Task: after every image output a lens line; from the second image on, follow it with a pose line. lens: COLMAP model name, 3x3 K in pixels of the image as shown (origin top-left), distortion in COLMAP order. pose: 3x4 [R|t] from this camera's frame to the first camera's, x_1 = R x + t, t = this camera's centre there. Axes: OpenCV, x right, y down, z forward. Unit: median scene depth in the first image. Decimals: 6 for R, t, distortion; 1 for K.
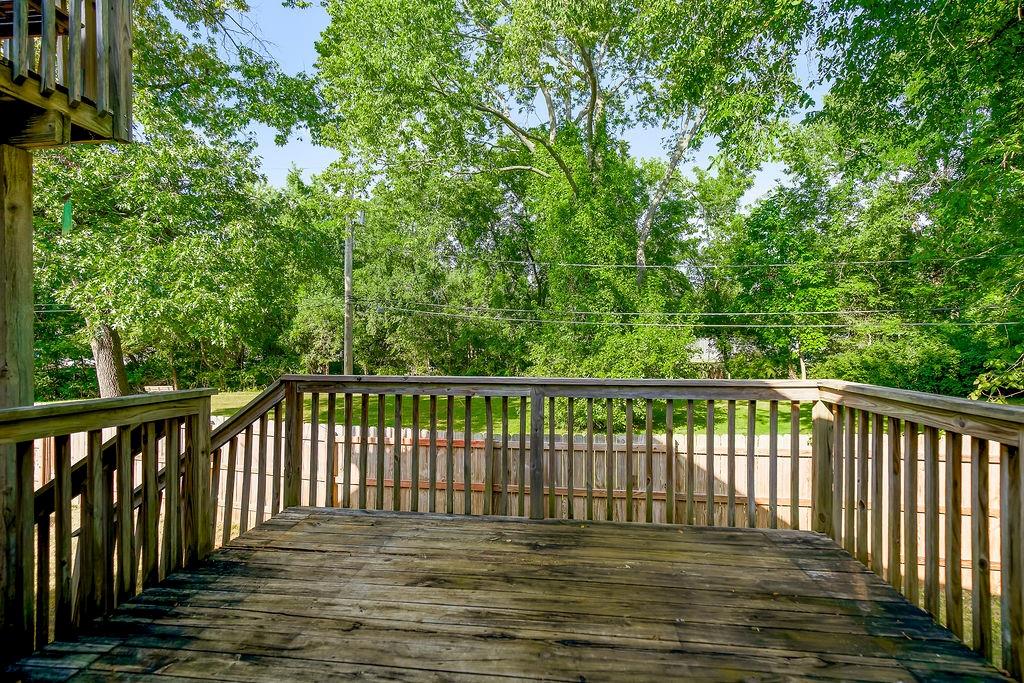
lens RADIAL K [[482.2, 0, 517.4], [0, 482.2, 341.6], [0, 0, 1]] dist [-0.004234, 0.000519]
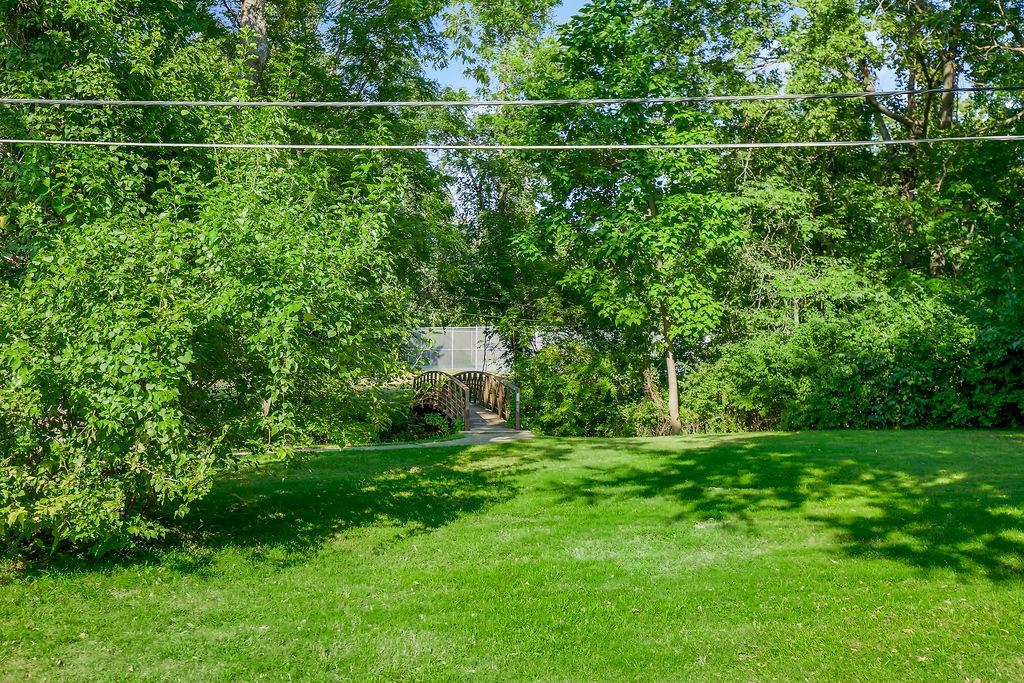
lens RADIAL K [[1055.8, 0, 512.0], [0, 1055.8, 341.5], [0, 0, 1]] dist [0.001587, 0.000952]
pose [[0.924671, 0.008544, 0.380672, 0.087306], [-0.009949, 0.999949, 0.001724, 0.024589], [-0.380638, -0.005381, 0.924708, 0.160244]]
